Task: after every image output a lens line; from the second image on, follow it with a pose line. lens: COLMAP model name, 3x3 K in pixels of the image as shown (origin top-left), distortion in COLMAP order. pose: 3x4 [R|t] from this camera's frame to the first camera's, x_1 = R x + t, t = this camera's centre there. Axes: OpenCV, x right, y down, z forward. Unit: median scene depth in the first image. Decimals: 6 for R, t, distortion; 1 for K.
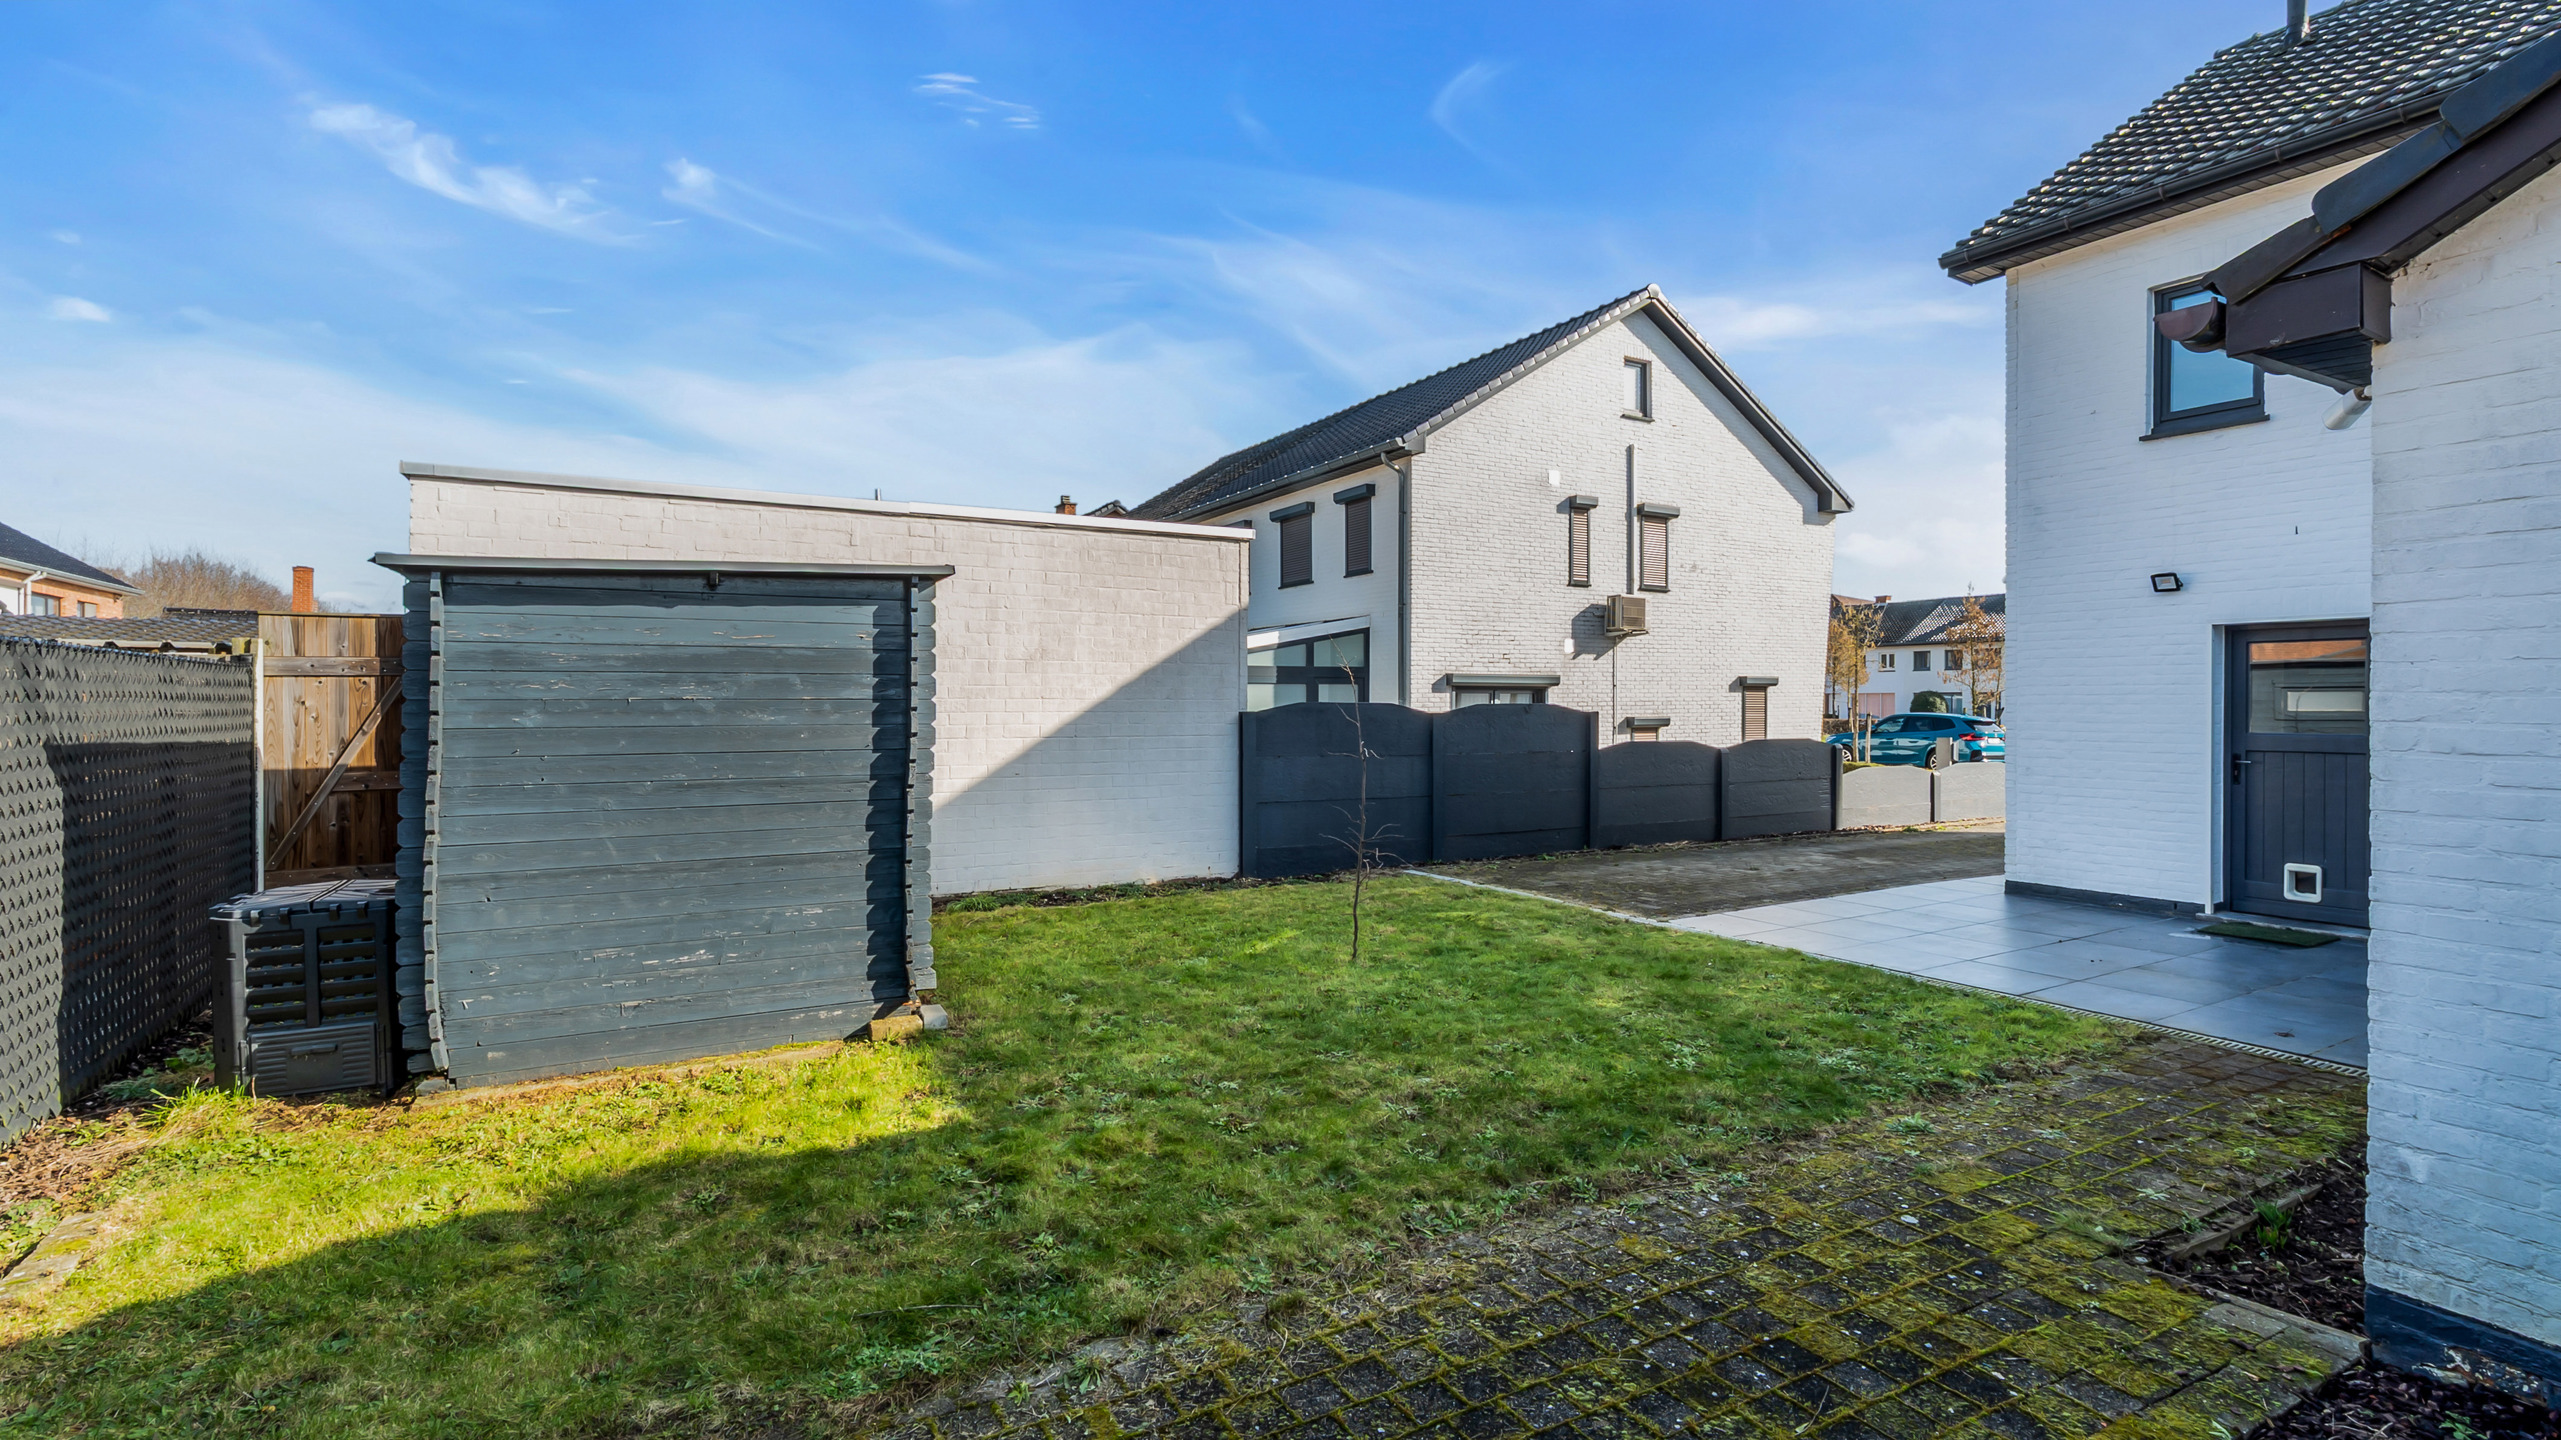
lens RADIAL K [[1168.0, 0, 1306.7], [0, 1168.0, 715.2], [0, 0, 1]] dist [-0.008273, 0.003532]
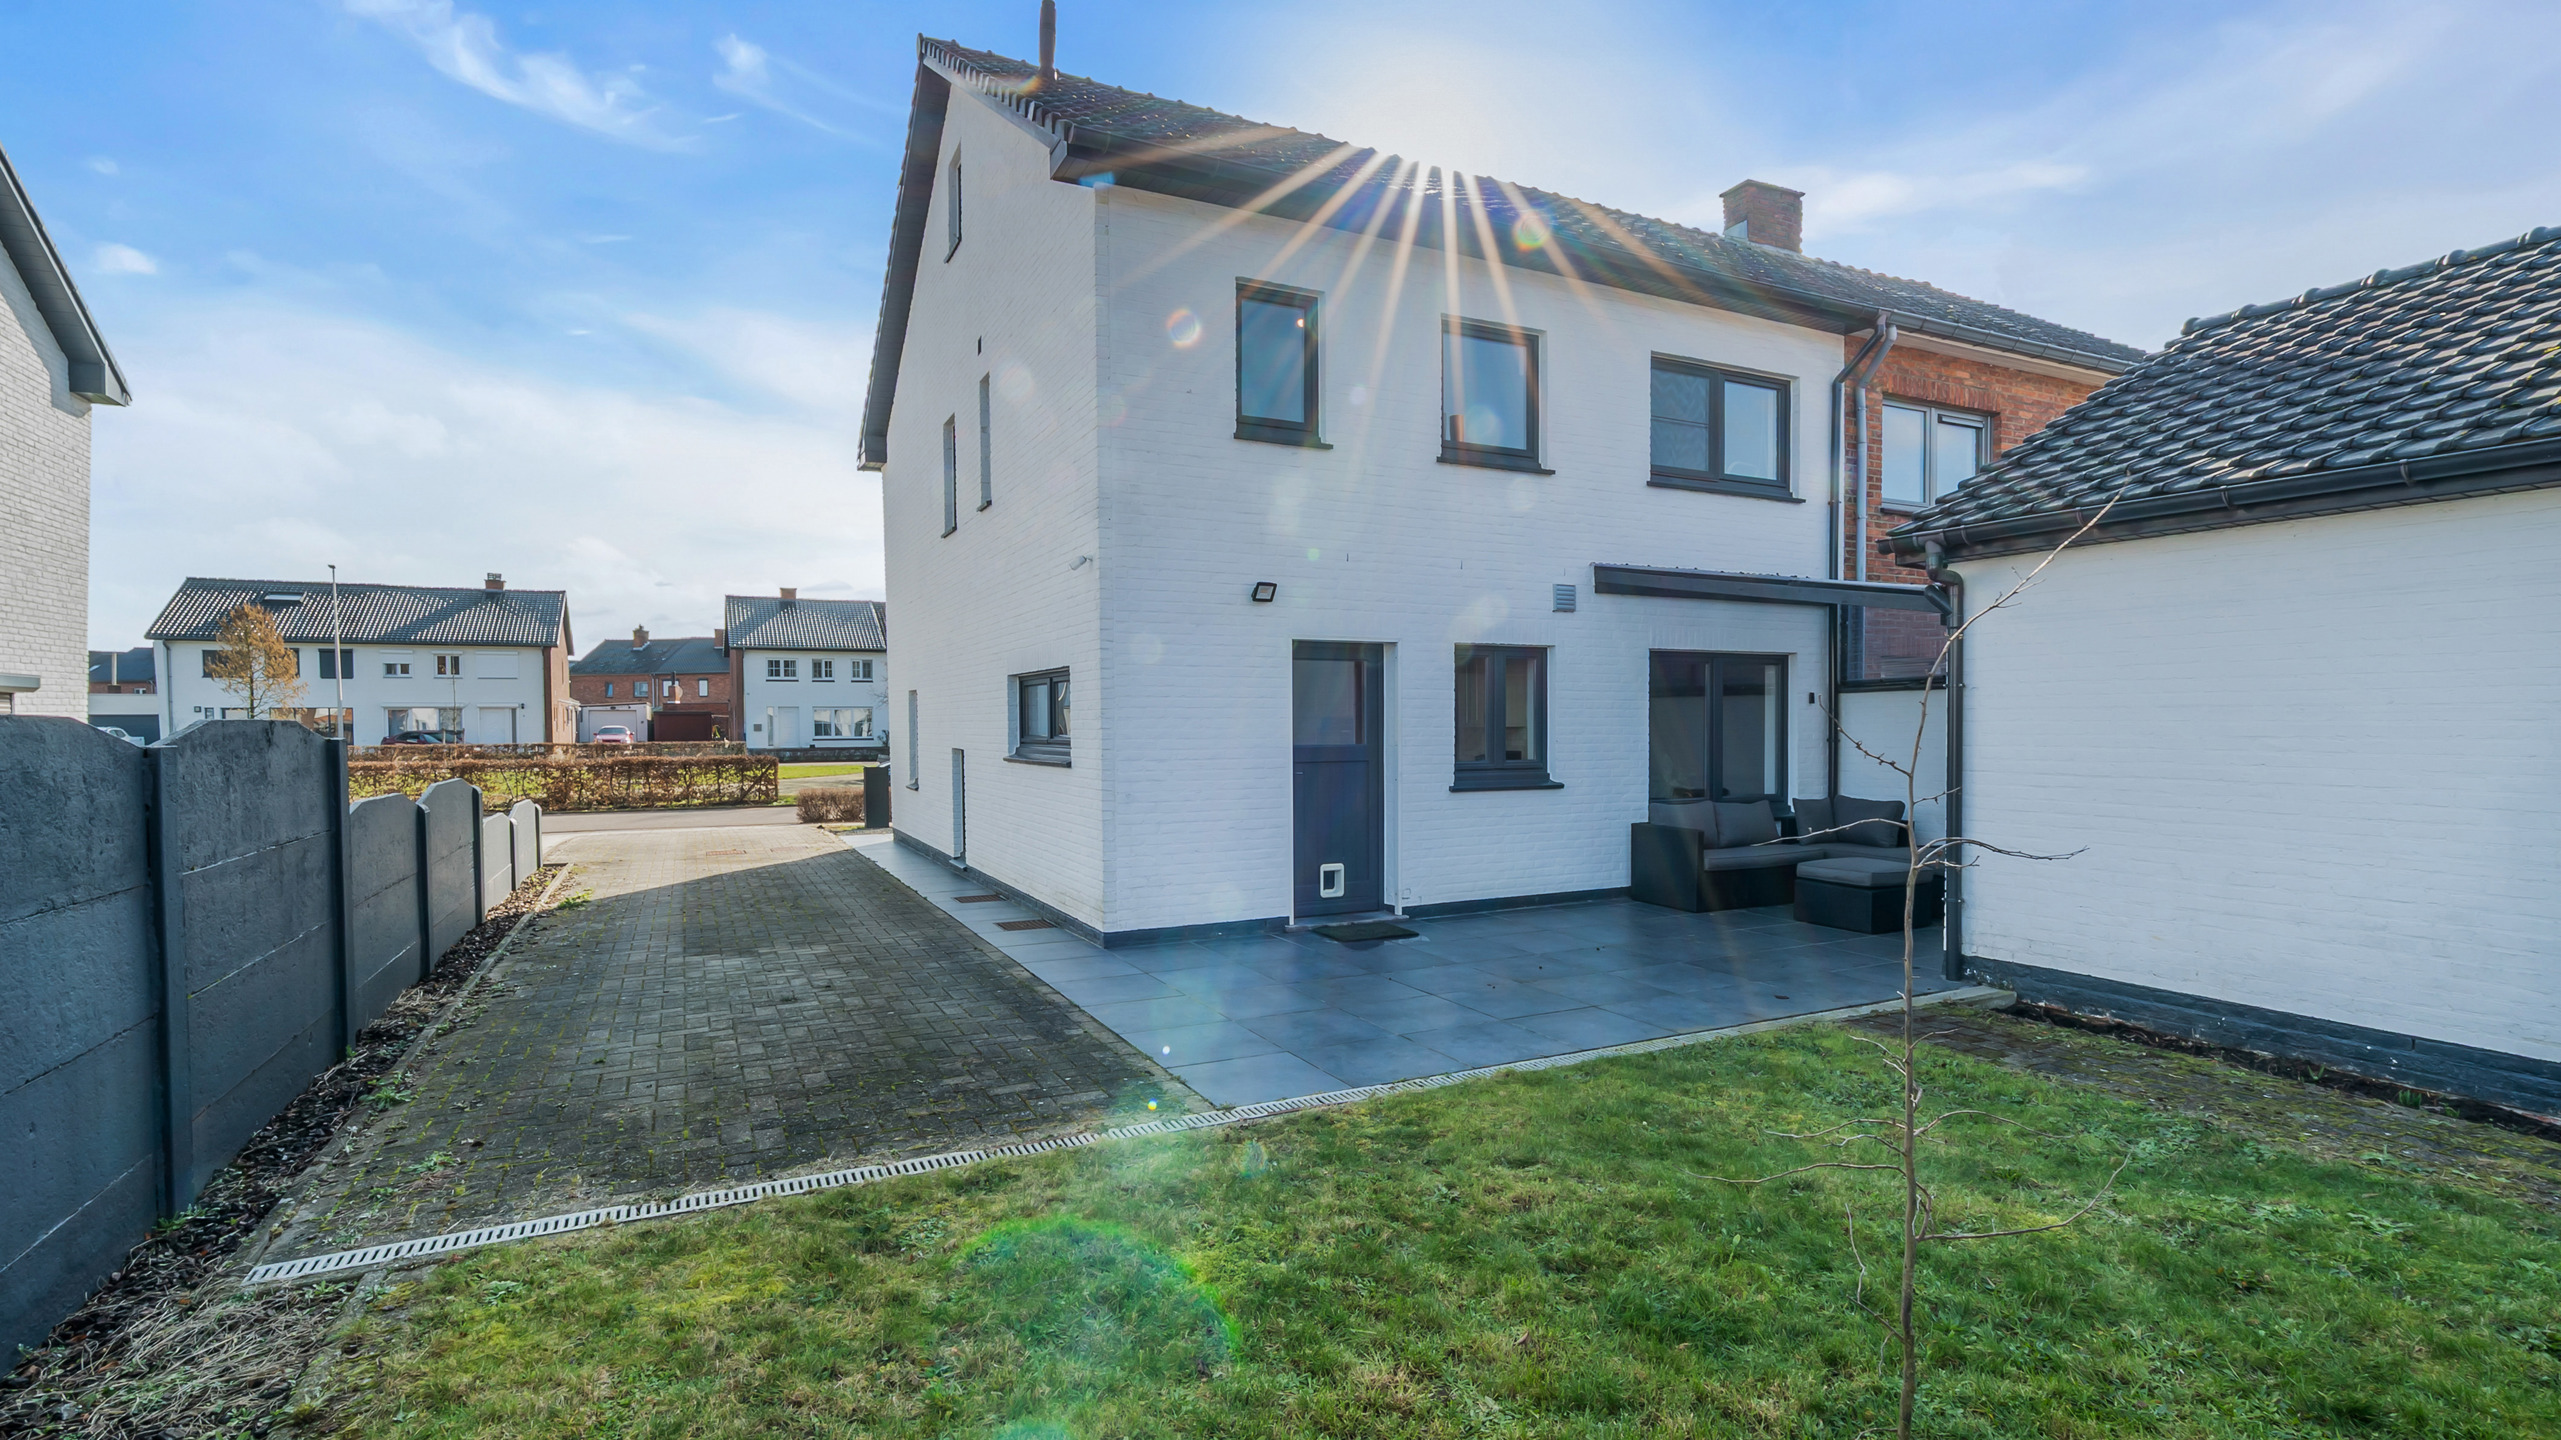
lens RADIAL K [[1168.0, 0, 1320.0], [0, 1168.0, 760.2], [0, 0, 1]] dist [-0.008273, 0.003532]
pose [[0.089024, -0.034962, 0.995416, -0.119987], [0.014285, 0.999326, 0.033821, -0.003421], [-0.995927, 0.011208, 0.089464, 0.456835]]
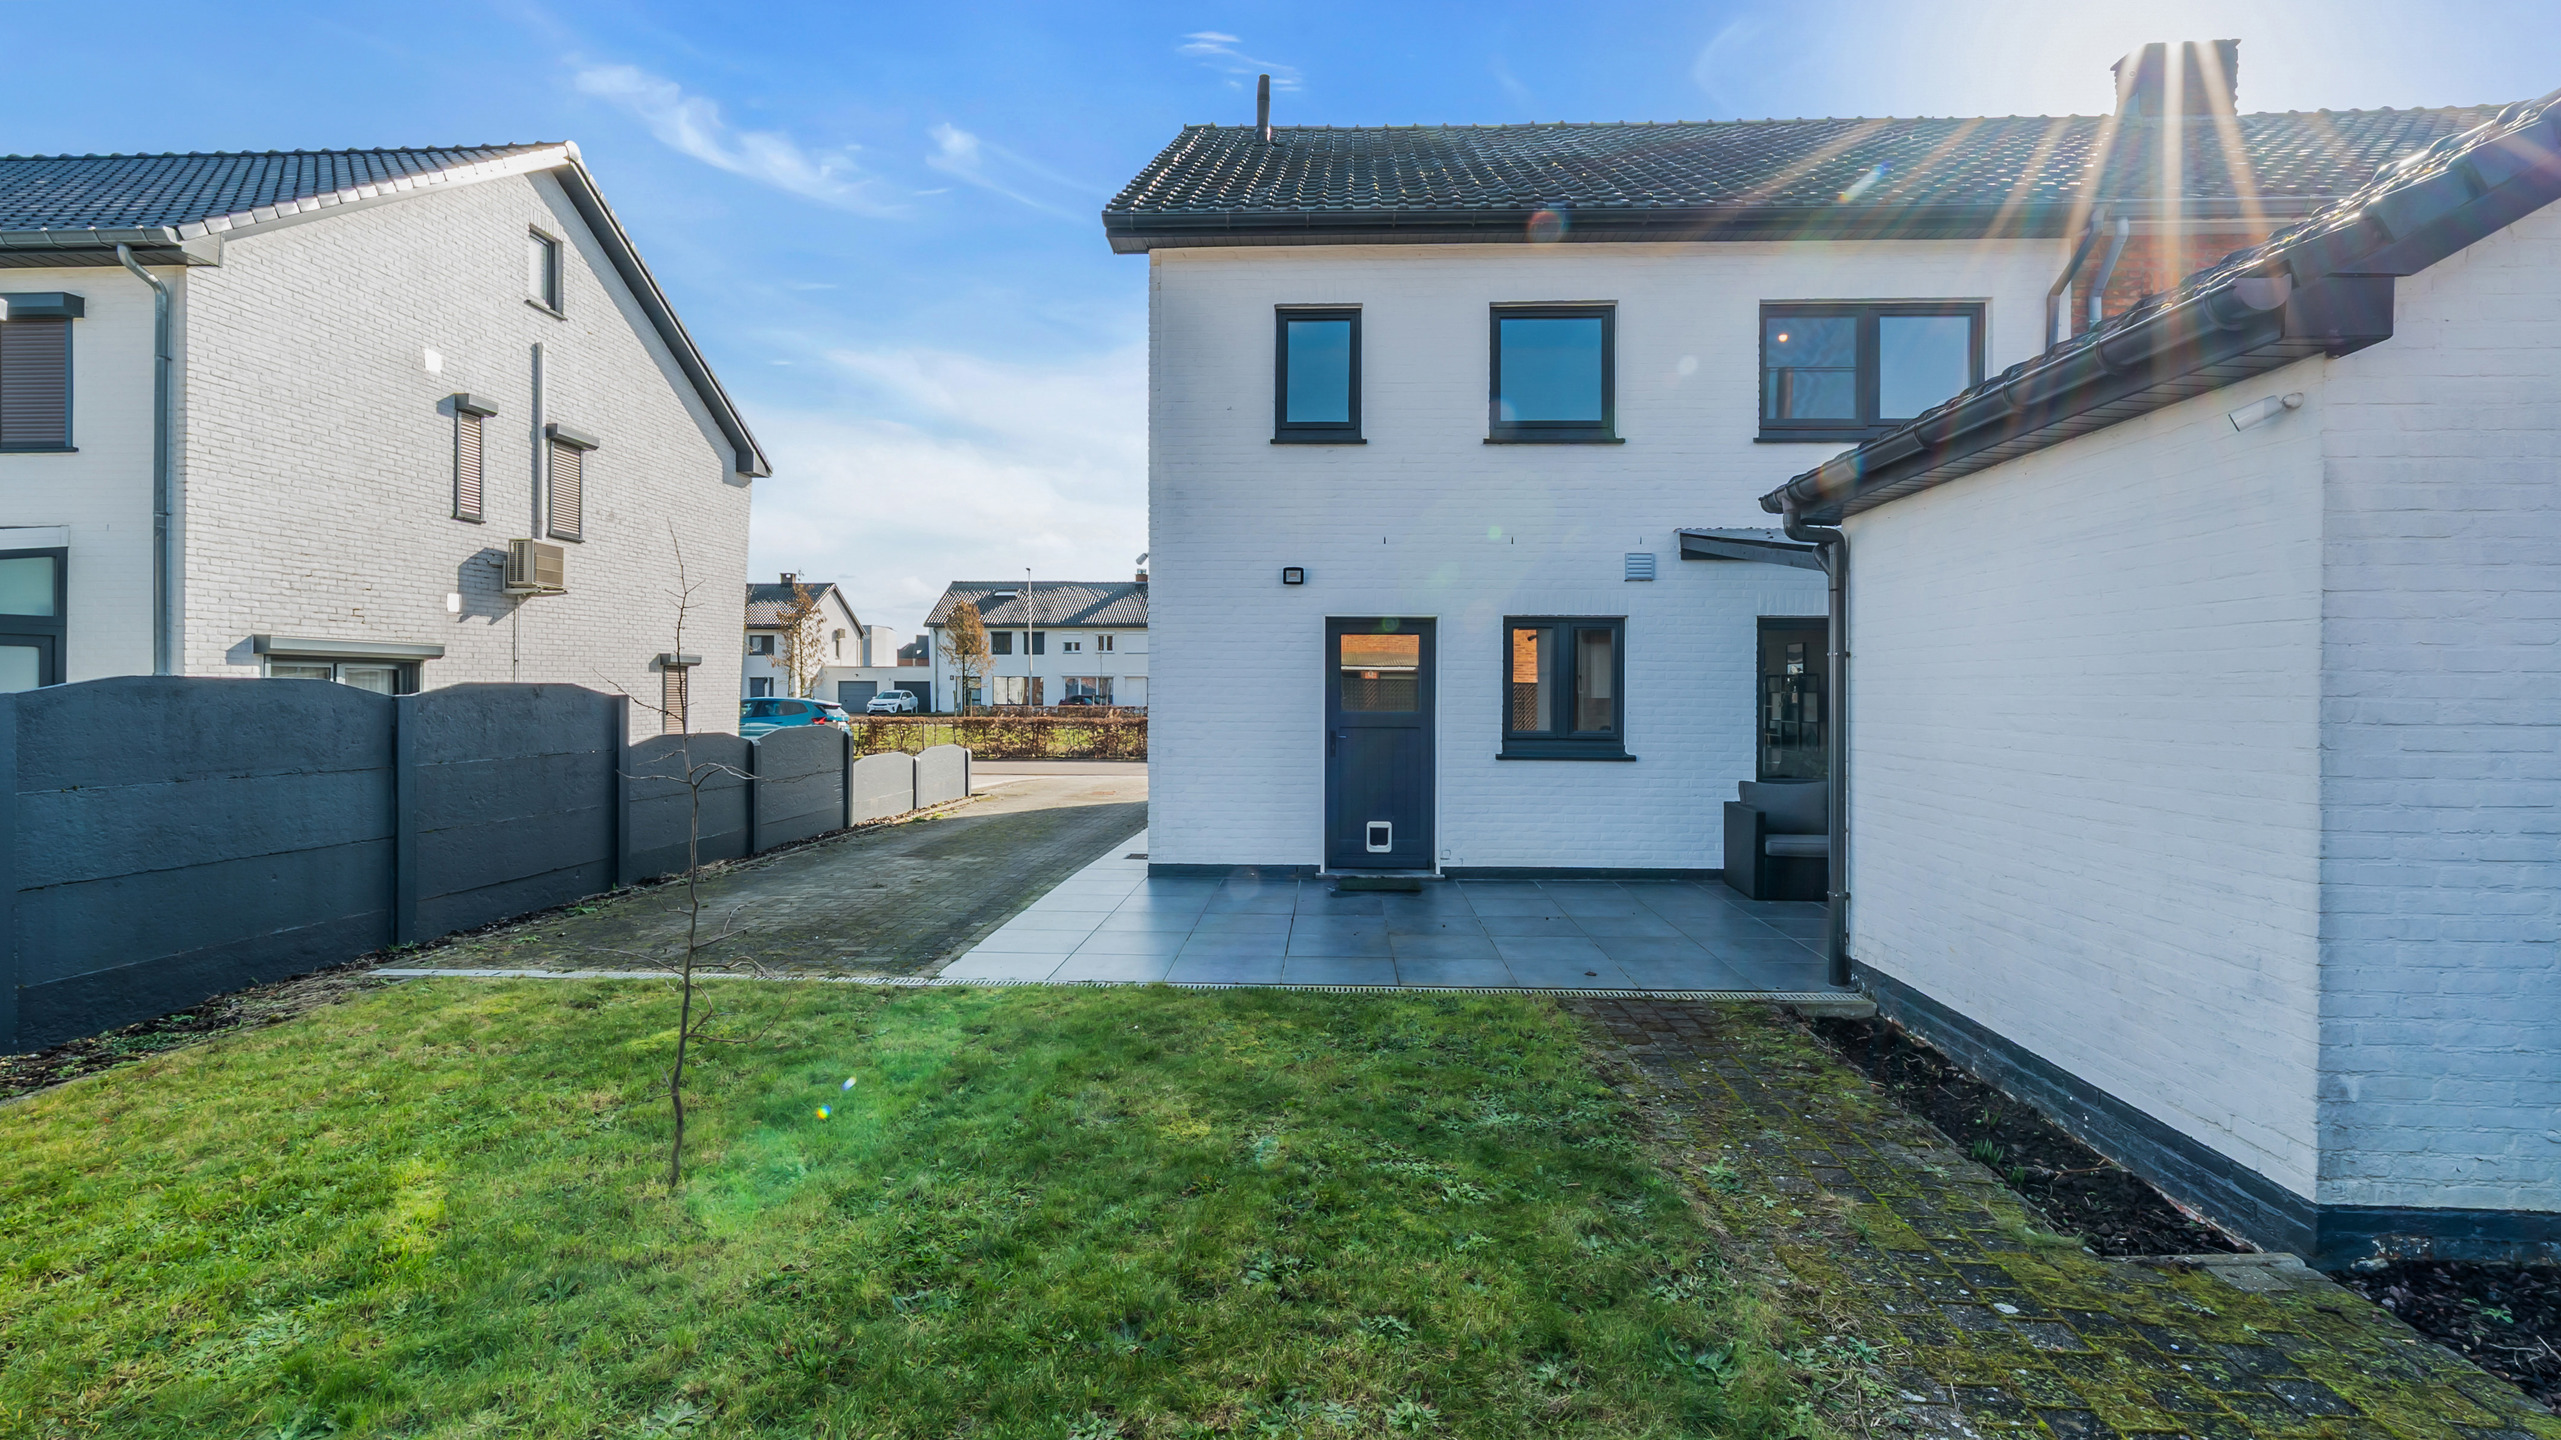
lens RADIAL K [[1168.0, 0, 1320.2], [0, 1168.0, 695.7], [0, 0, 1]] dist [-0.008273, 0.003532]
pose [[0.550941, -0.001392, 0.834543, -0.088374], [0.004398, 0.999990, -0.001235, 0.000240], [-0.834533, 0.004351, 0.550941, 0.195441]]
